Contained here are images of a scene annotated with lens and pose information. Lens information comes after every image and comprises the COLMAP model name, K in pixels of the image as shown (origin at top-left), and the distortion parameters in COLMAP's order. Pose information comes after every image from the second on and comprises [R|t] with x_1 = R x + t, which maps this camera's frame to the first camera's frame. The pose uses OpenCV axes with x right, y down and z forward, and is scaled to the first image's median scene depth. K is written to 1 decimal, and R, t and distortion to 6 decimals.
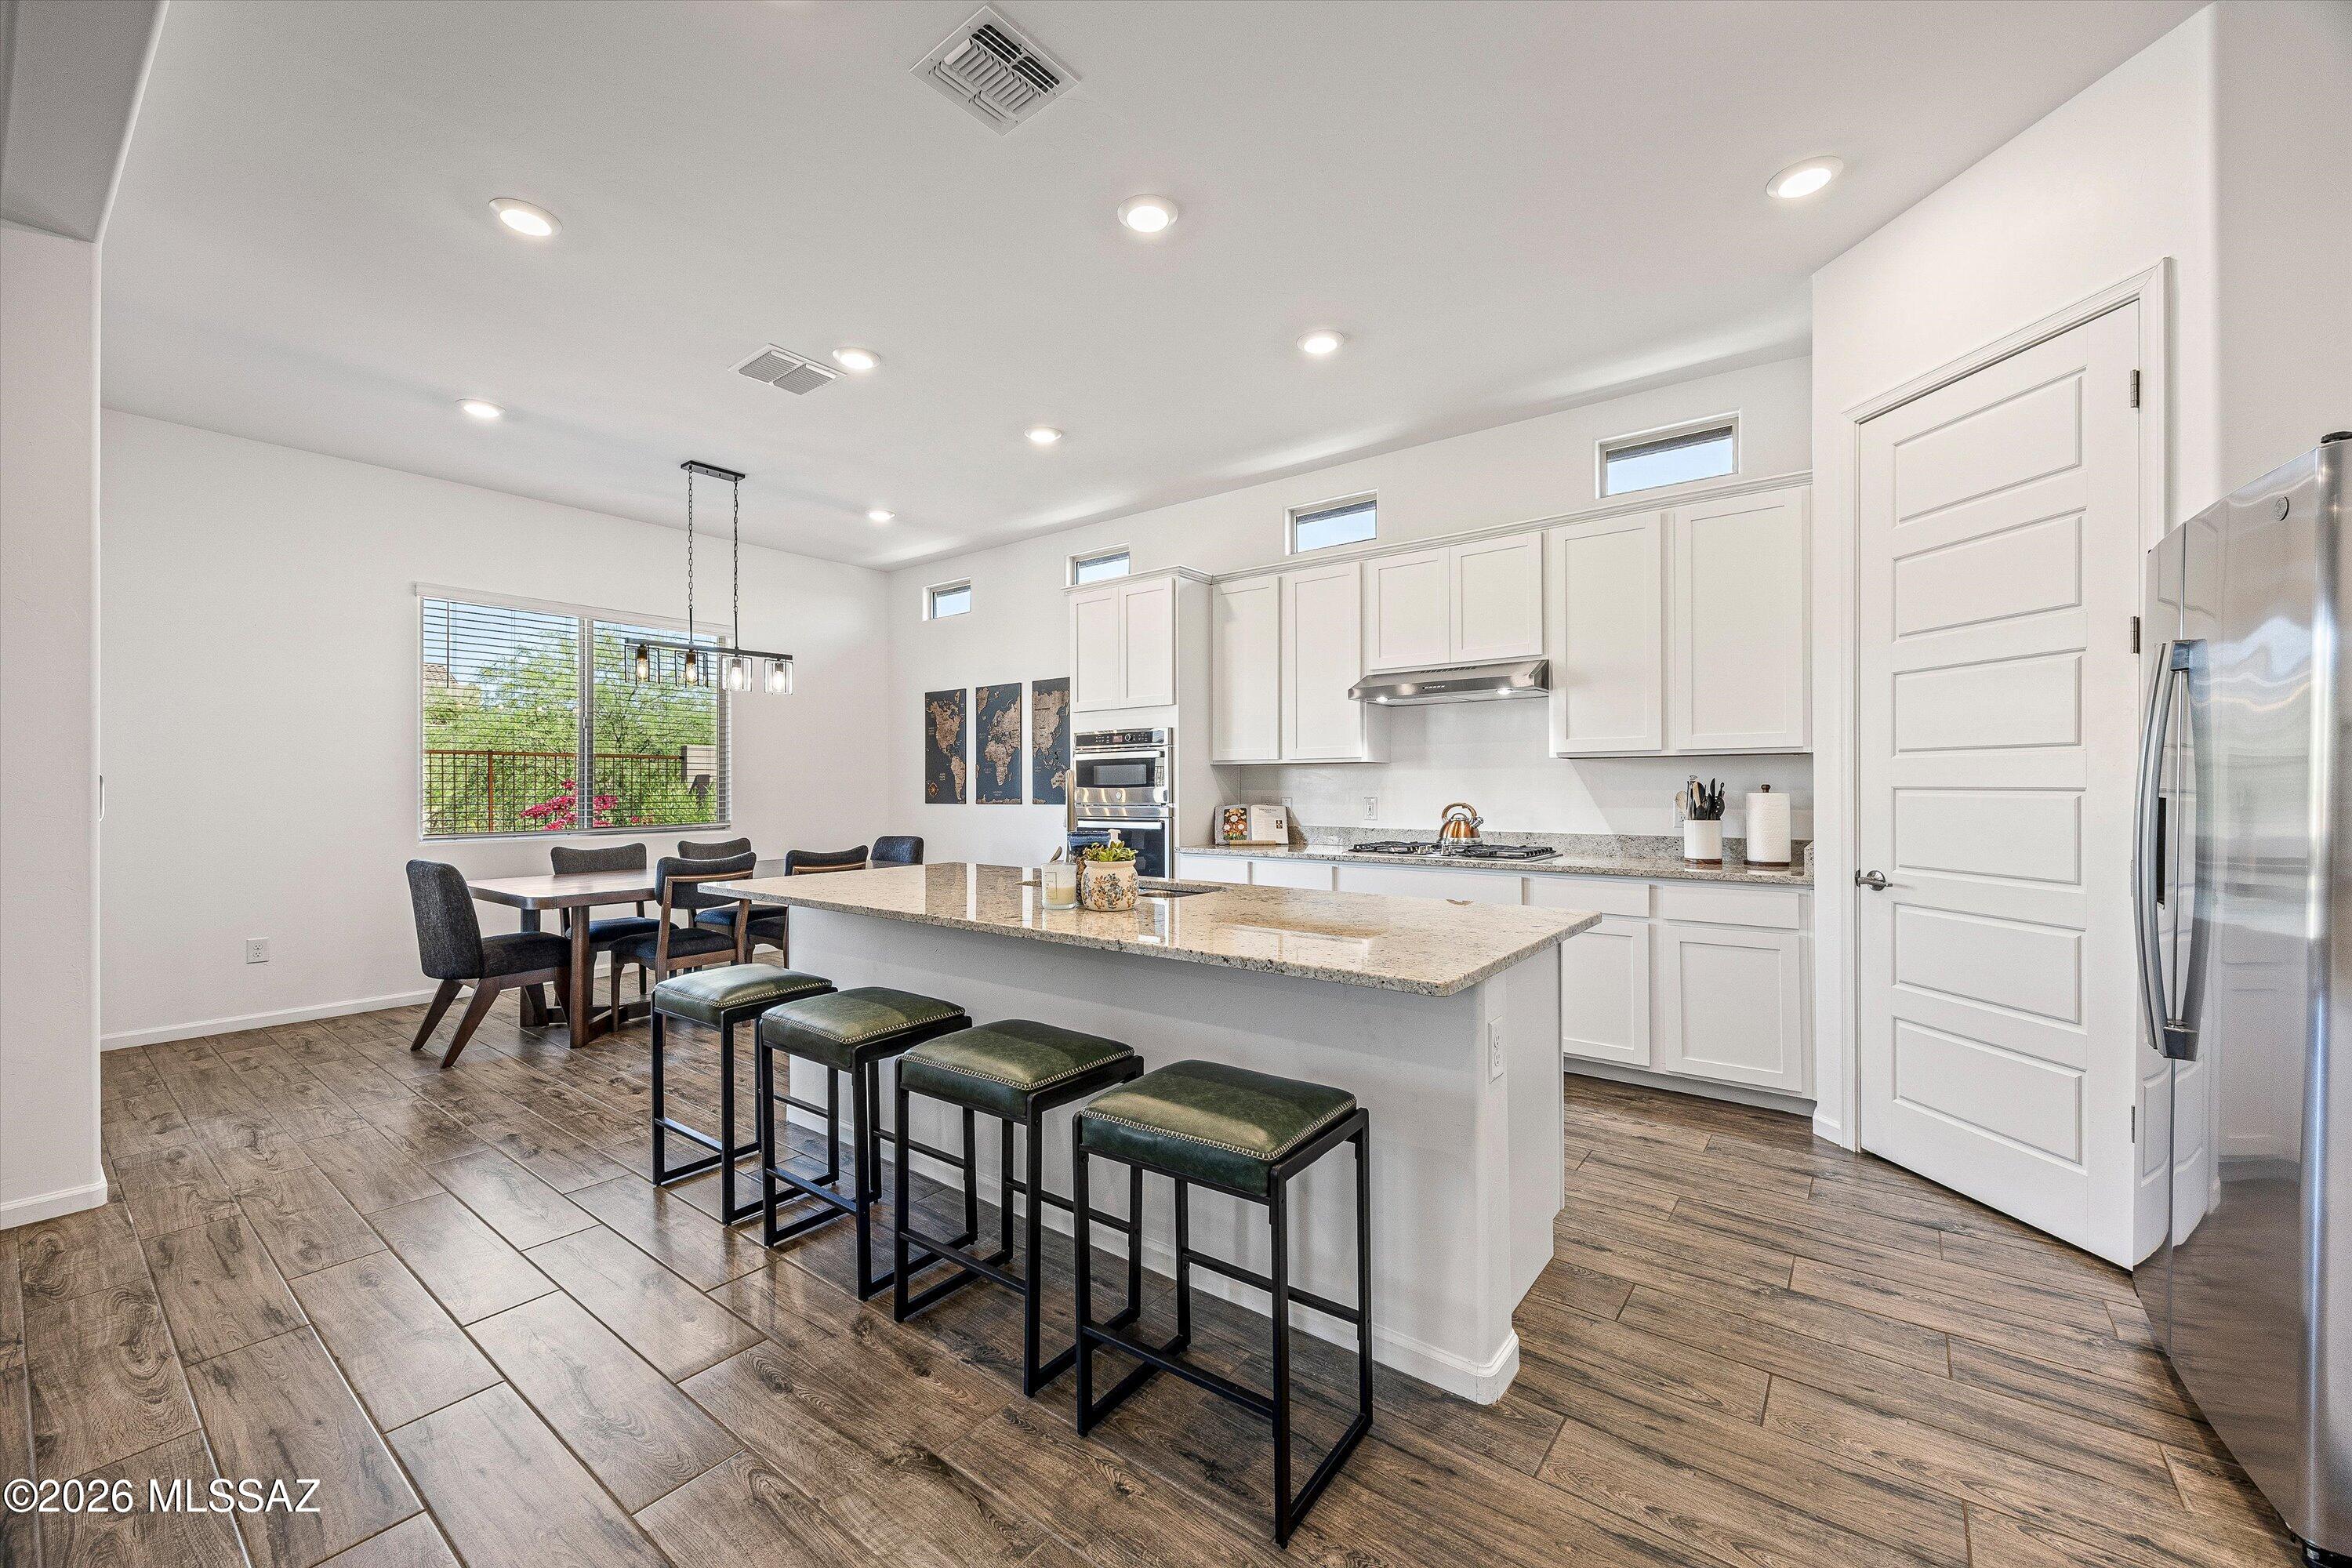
lens RADIAL K [[873.7, 0, 1176.0], [0, 873.7, 784.0], [0, 0, 1]] dist [-0.039804, 0.000037]
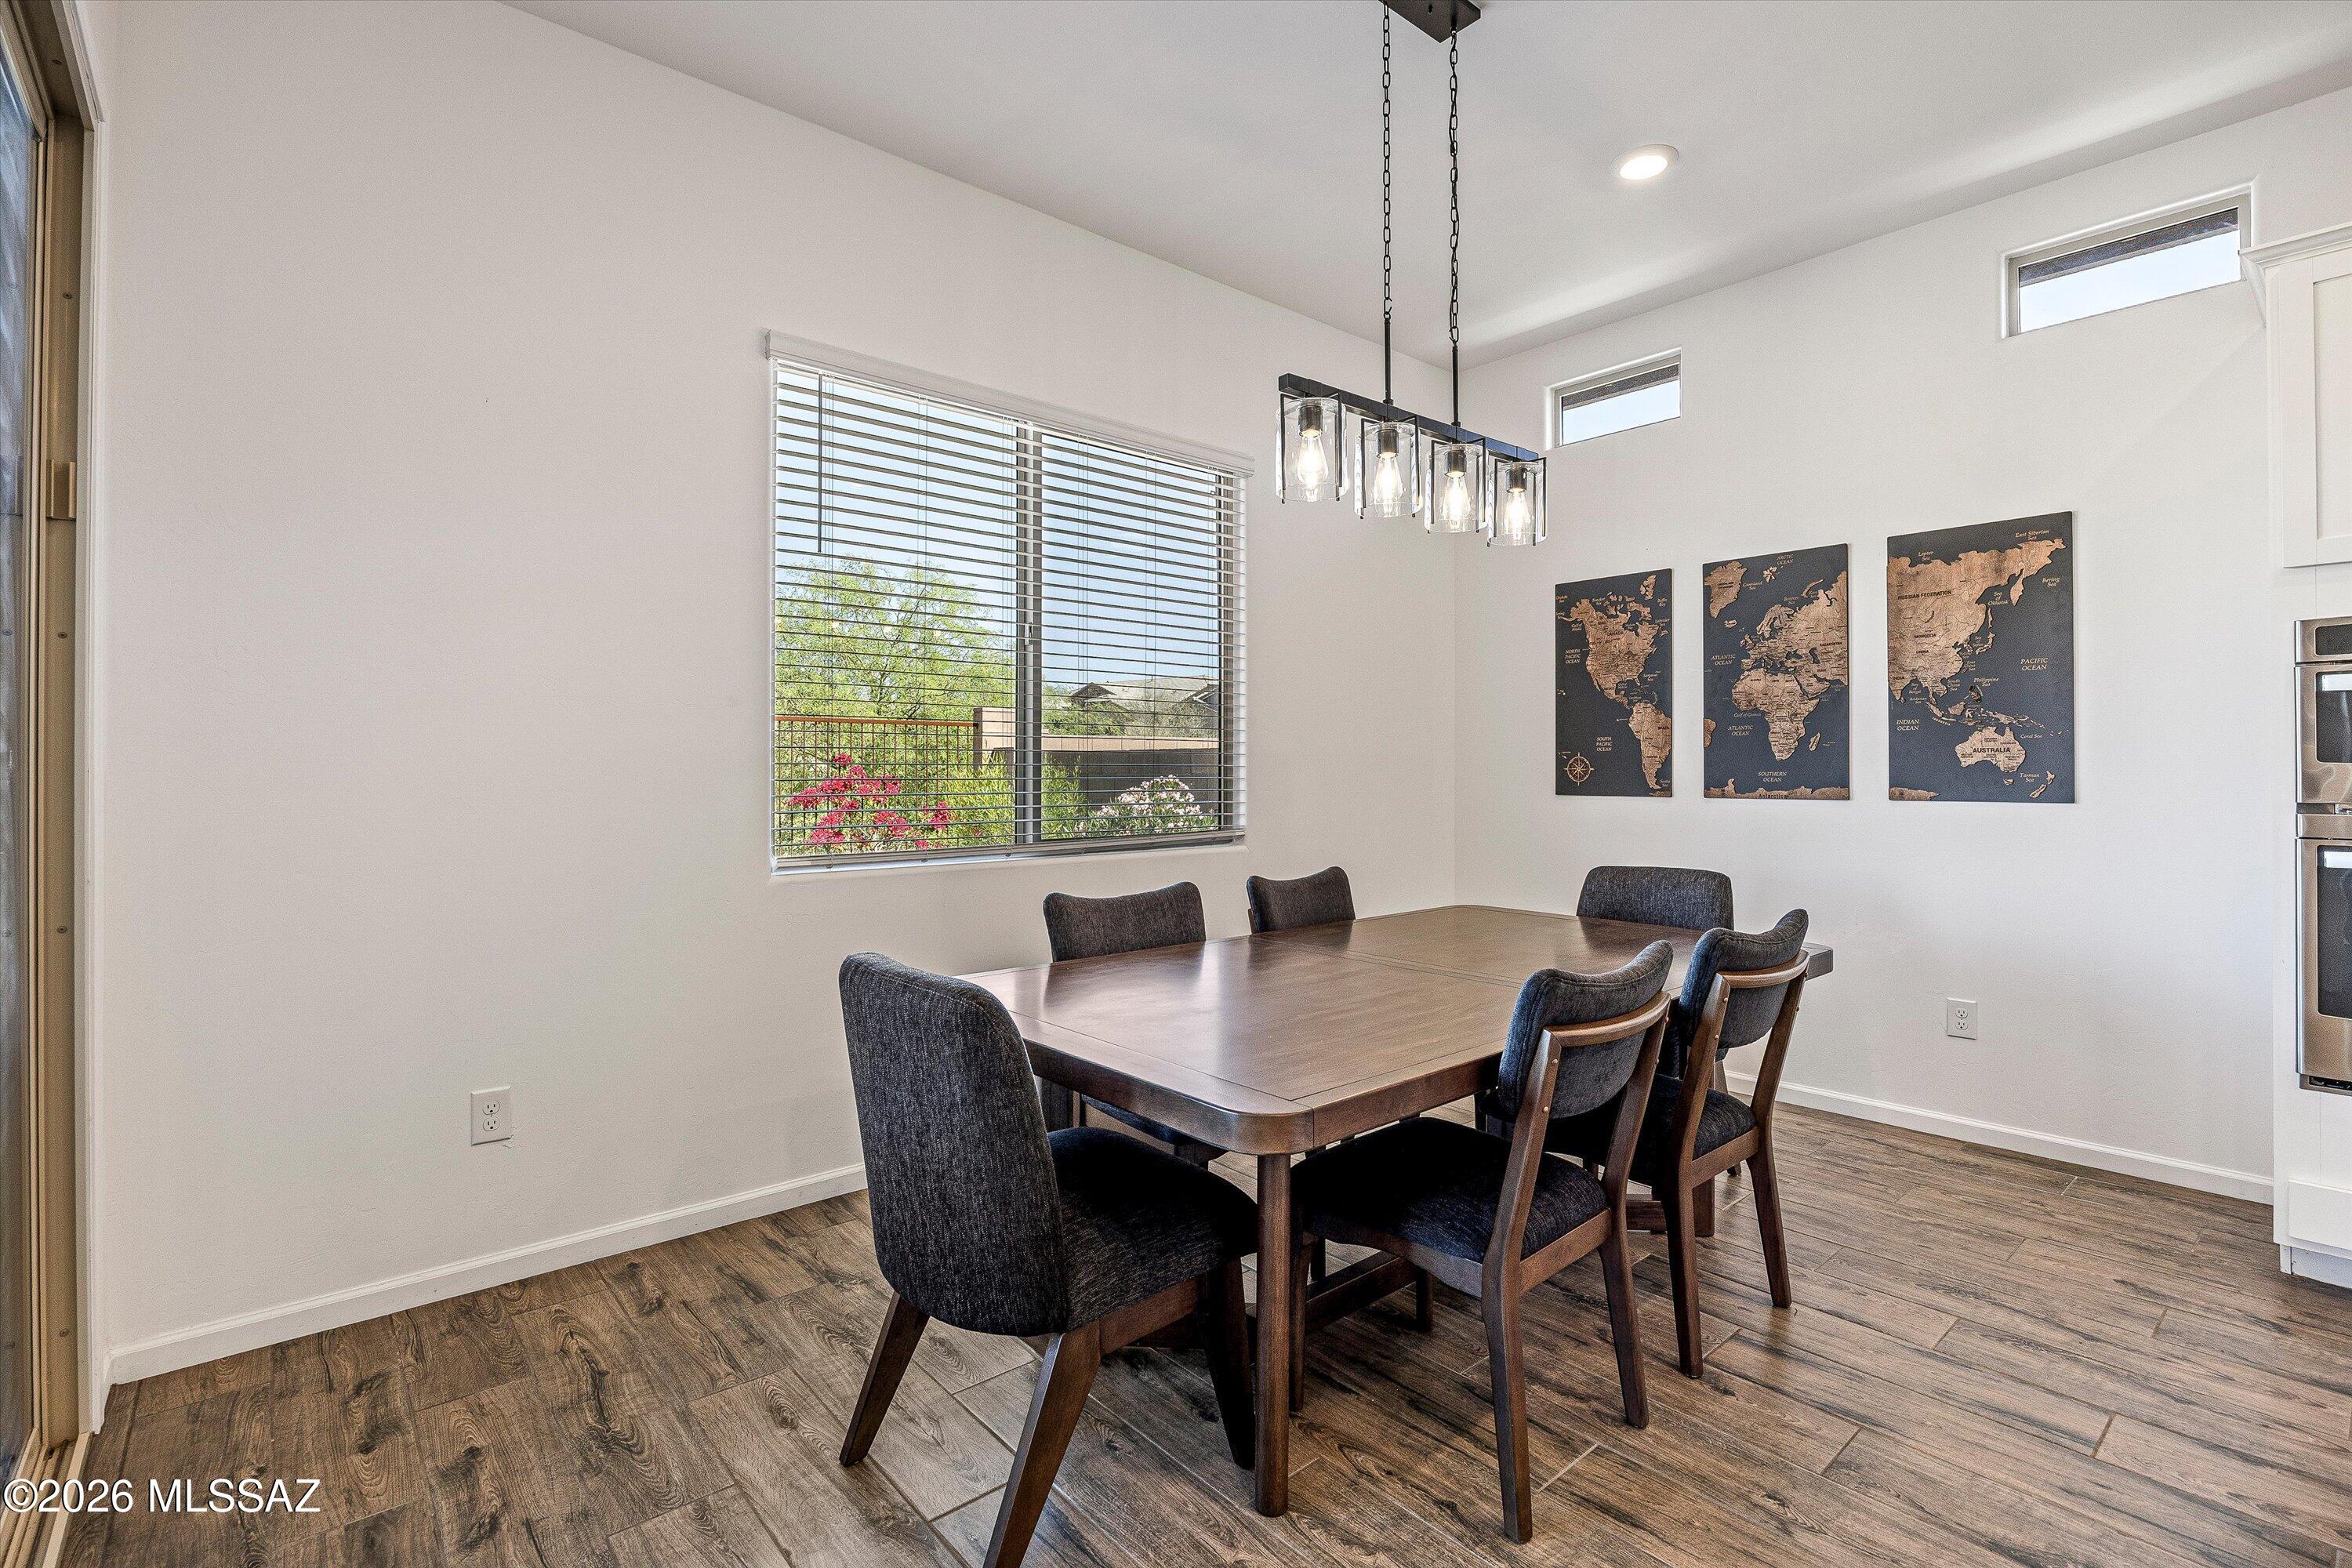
lens RADIAL K [[1088.1, 0, 1176.0], [0, 1088.1, 784.0], [0, 0, 1]] dist [0.000229, 0.000024]
pose [[0.973419, 0.005906, -0.228954, -0.376223], [-0.002141, 0.999858, 0.016688, 0.005612], [0.229020, -0.015755, 0.973294, 0.315875]]
